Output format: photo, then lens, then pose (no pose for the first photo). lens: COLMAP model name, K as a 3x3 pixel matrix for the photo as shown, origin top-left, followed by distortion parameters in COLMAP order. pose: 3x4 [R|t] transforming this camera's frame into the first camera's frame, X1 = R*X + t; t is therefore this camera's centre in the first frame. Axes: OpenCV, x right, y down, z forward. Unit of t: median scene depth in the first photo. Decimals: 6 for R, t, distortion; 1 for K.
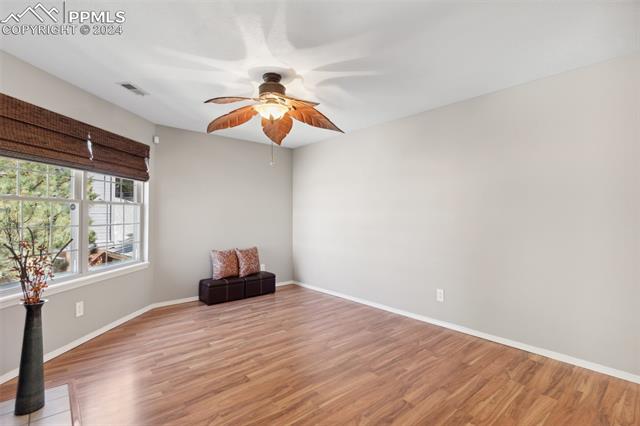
lens RADIAL K [[303.7, 0, 320.0], [0, 303.7, 213.0], [0, 0, 1]] dist [0.002478, 0.000085]
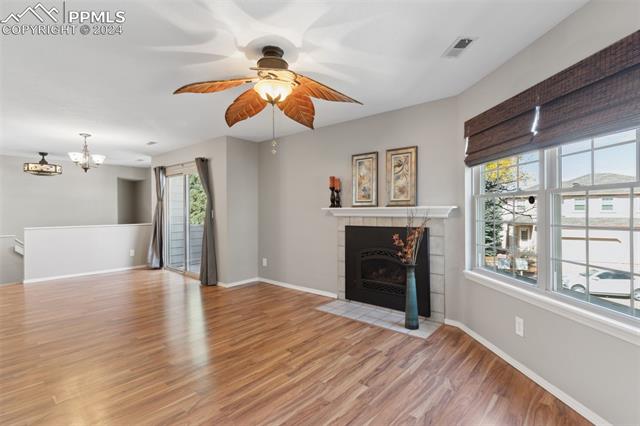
lens RADIAL K [[303.7, 0, 320.0], [0, 303.7, 213.0], [0, 0, 1]] dist [0.002478, 0.000085]
pose [[-0.989837, 0.004519, -0.142136, -0.156573], [0.005638, 0.999956, -0.007475, 0.019892], [0.142096, -0.008201, -0.989819, 1.776026]]
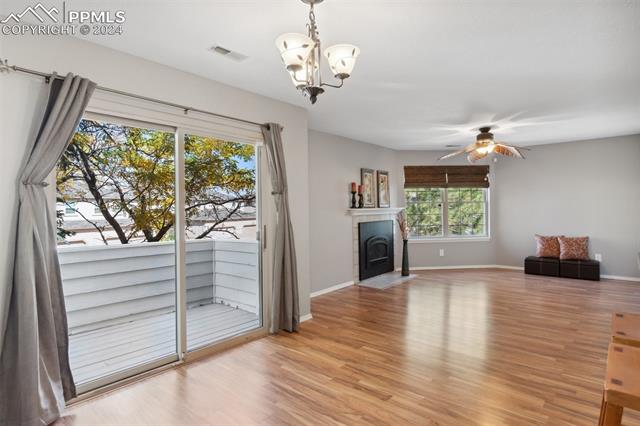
lens RADIAL K [[338.9, 0, 320.0], [0, 338.9, 213.0], [0, 0, 1]] dist [0.000372, 0.000155]
pose [[0.132939, 0.005032, -0.991111, 1.523159], [0.025305, 0.999644, 0.008470, -0.011482], [0.990801, -0.026206, 0.132765, -0.174034]]
